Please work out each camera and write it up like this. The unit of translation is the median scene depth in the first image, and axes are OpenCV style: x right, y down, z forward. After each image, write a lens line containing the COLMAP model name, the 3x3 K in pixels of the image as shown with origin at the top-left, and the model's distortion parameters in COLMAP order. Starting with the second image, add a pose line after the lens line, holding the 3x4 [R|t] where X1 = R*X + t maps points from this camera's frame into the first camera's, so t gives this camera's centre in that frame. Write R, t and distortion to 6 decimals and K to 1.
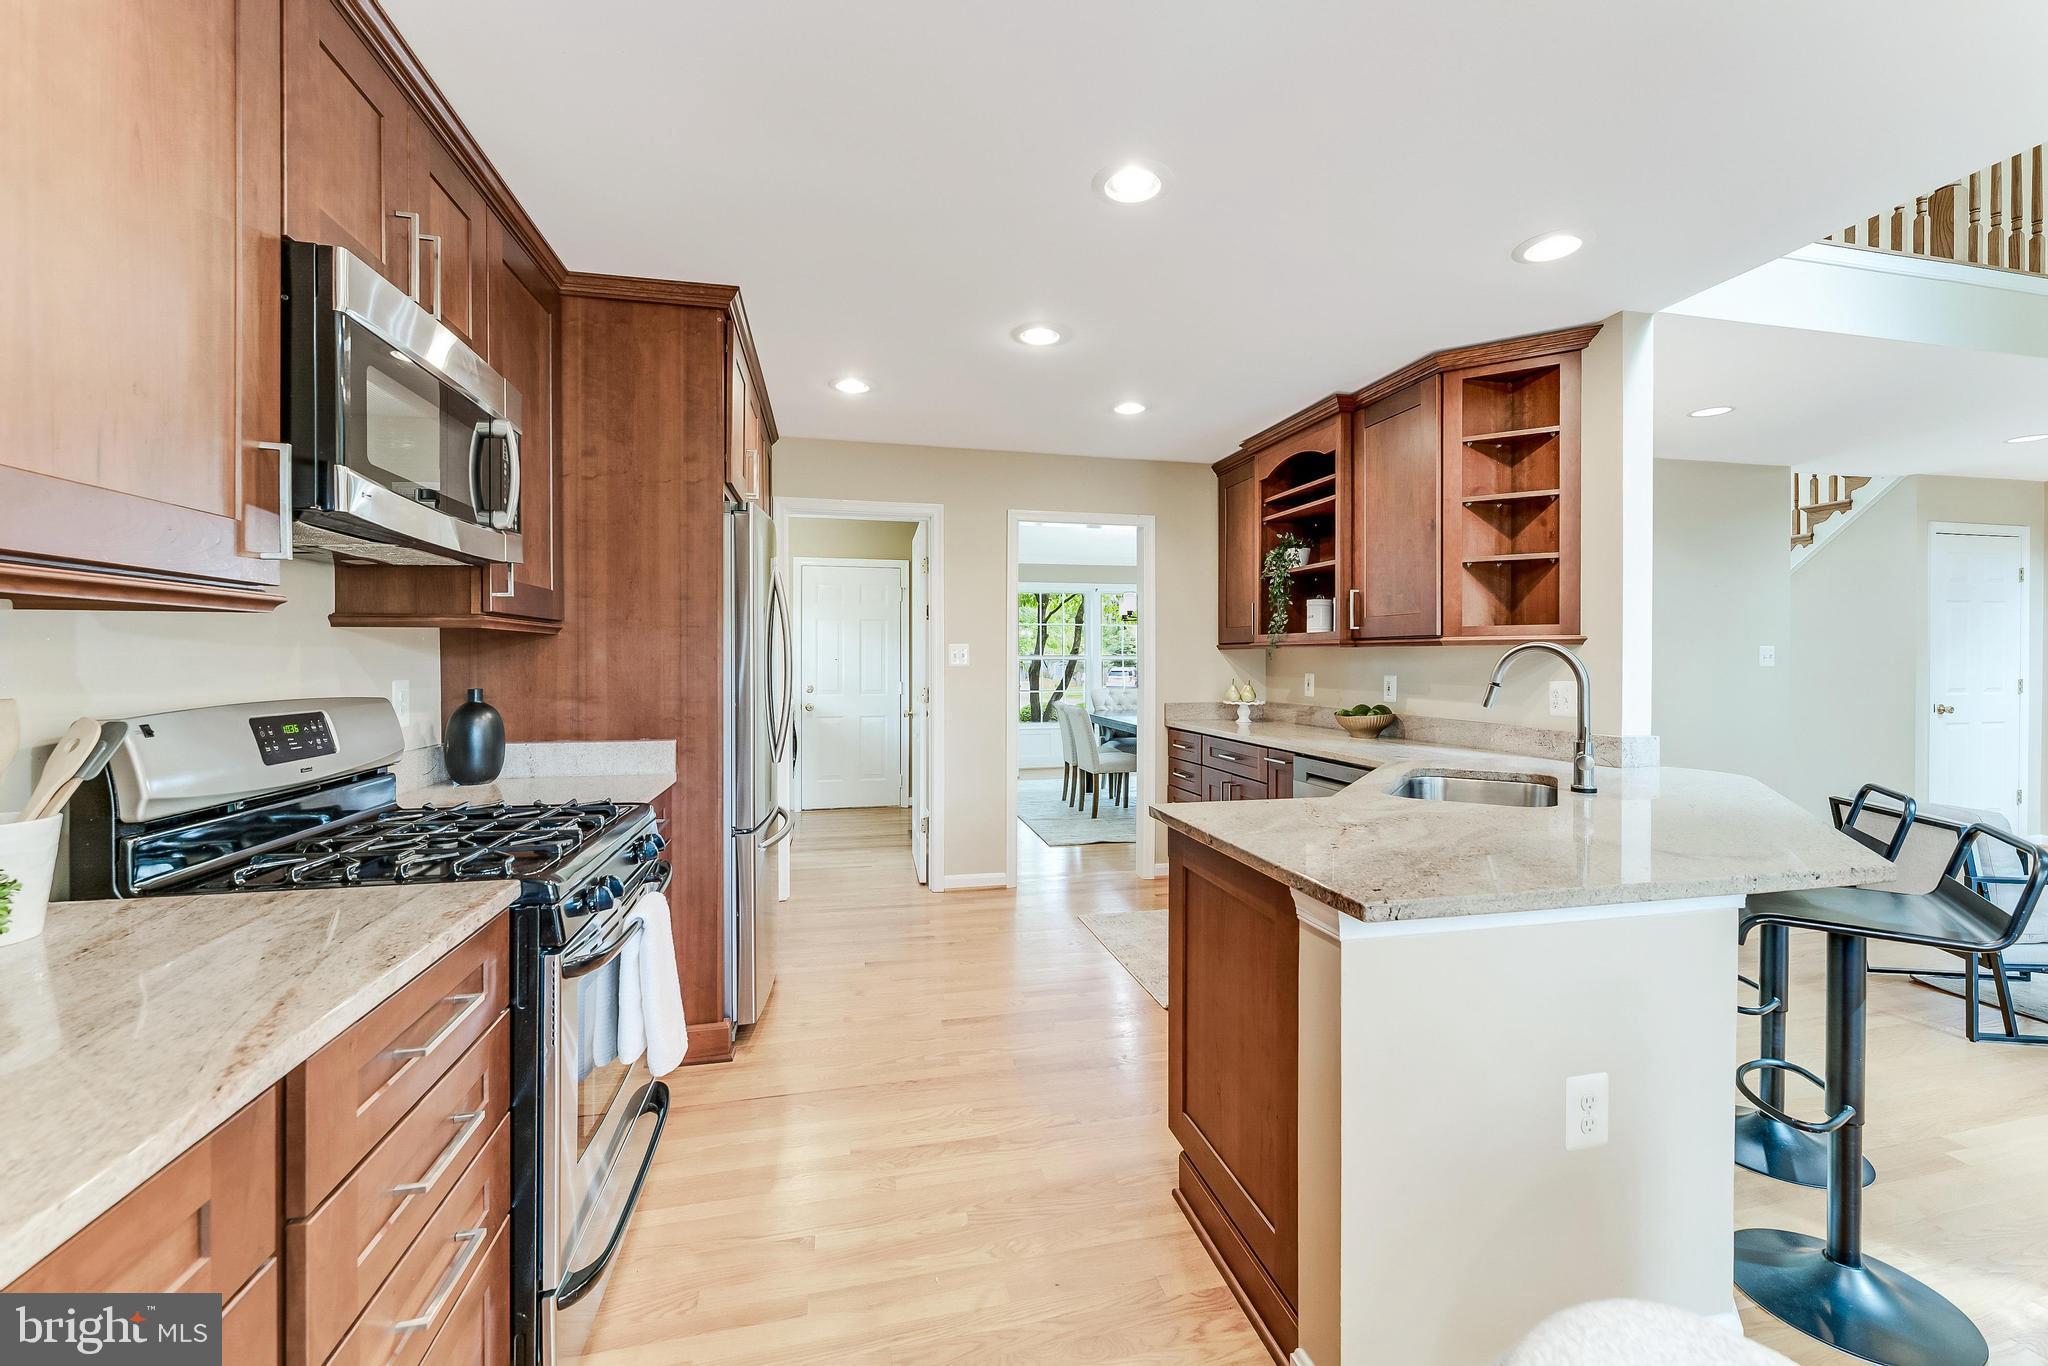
lens RADIAL K [[828.2, 0, 1034.8], [0, 828.2, 670.4], [0, 0, 1]] dist [0.000716, -0.000116]
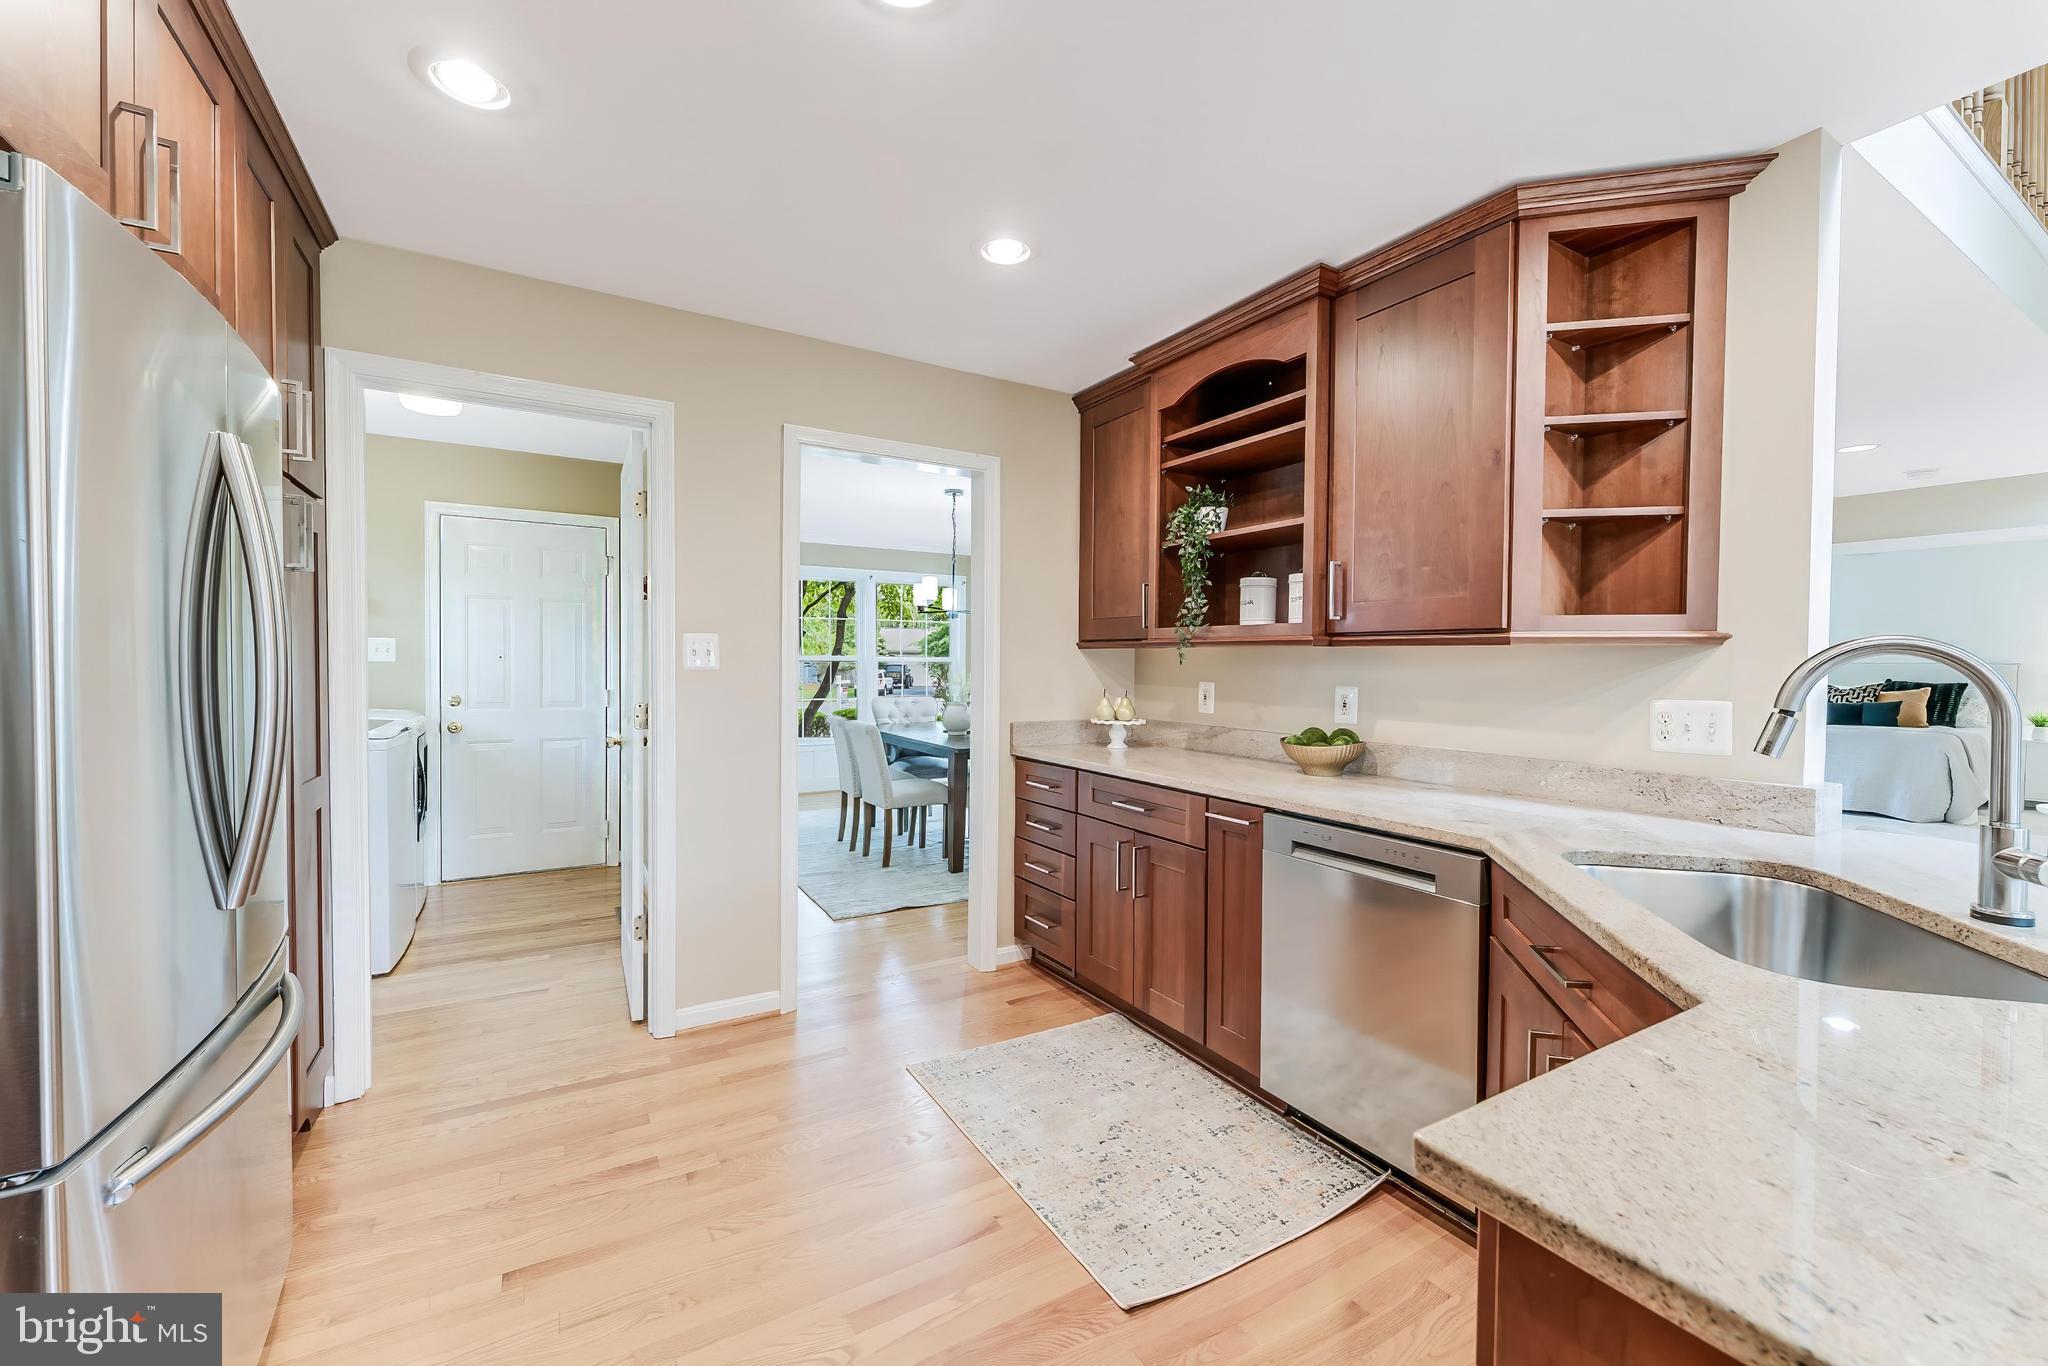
lens RADIAL K [[819.2, 0, 1032.5], [0, 819.2, 682.4], [0, 0, 1]] dist [0.001522, -0.000195]
pose [[0.953408, 0.000977, 0.301682, -0.045428], [-0.004893, 0.999913, 0.012225, -0.004717], [-0.301643, -0.013131, 0.953330, 0.381671]]
